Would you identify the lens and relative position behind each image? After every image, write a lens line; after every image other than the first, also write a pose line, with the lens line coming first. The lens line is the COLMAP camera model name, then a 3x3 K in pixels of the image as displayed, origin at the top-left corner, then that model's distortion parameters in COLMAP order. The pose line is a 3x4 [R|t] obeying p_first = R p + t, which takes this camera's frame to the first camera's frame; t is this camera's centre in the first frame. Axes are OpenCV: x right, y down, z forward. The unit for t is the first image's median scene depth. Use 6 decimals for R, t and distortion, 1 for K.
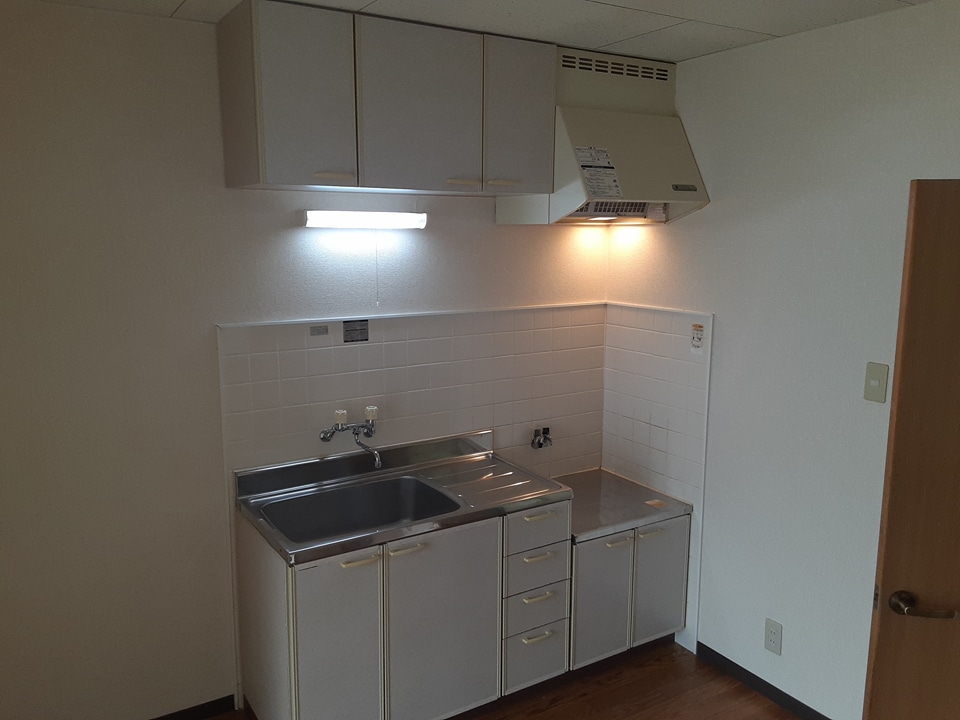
lens RADIAL K [[778.7, 0, 475.4], [0, 778.7, 363.3], [0, 0, 1]] dist [0.060648, -0.045732]
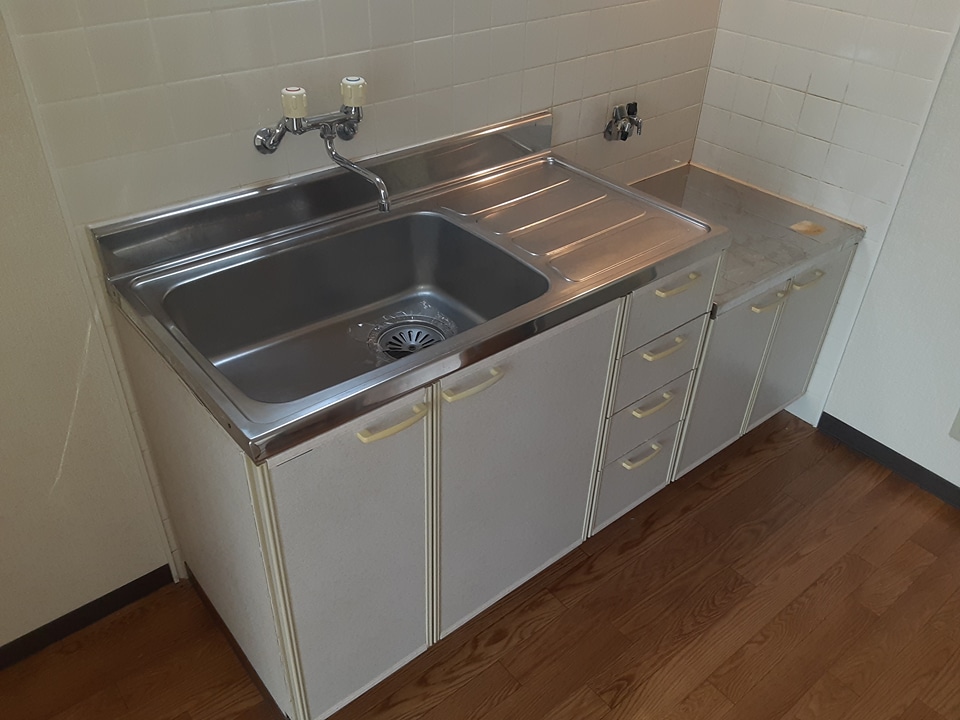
lens RADIAL K [[778.7, 0, 472.3], [0, 778.7, 369.3], [0, 0, 1]] dist [0.060648, -0.045732]
pose [[0.991292, -0.060299, 0.117068, -0.127468], [0.002467, 0.897348, 0.441316, 0.001841], [-0.131662, -0.437184, 0.889683, 0.468880]]
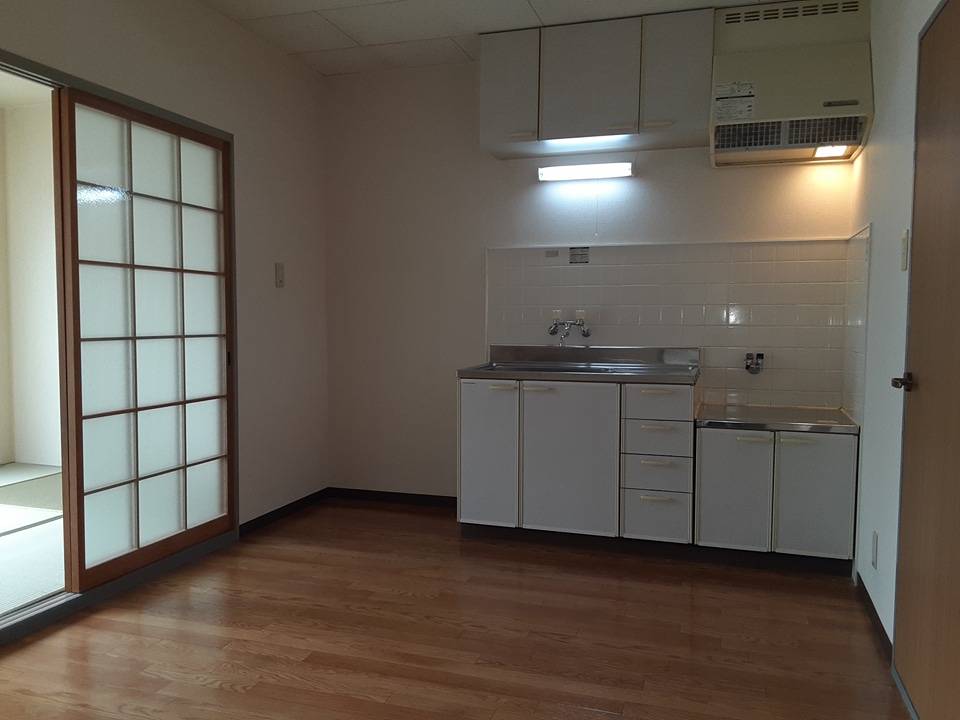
lens RADIAL K [[778.7, 0, 476.7], [0, 778.7, 360.1], [0, 0, 1]] dist [0.060648, -0.045732]
pose [[0.645924, 0.043898, -0.762138, 0.773217], [-0.129467, 0.990183, -0.052691, 0.233275], [0.752343, 0.132706, 0.645266, 0.009400]]
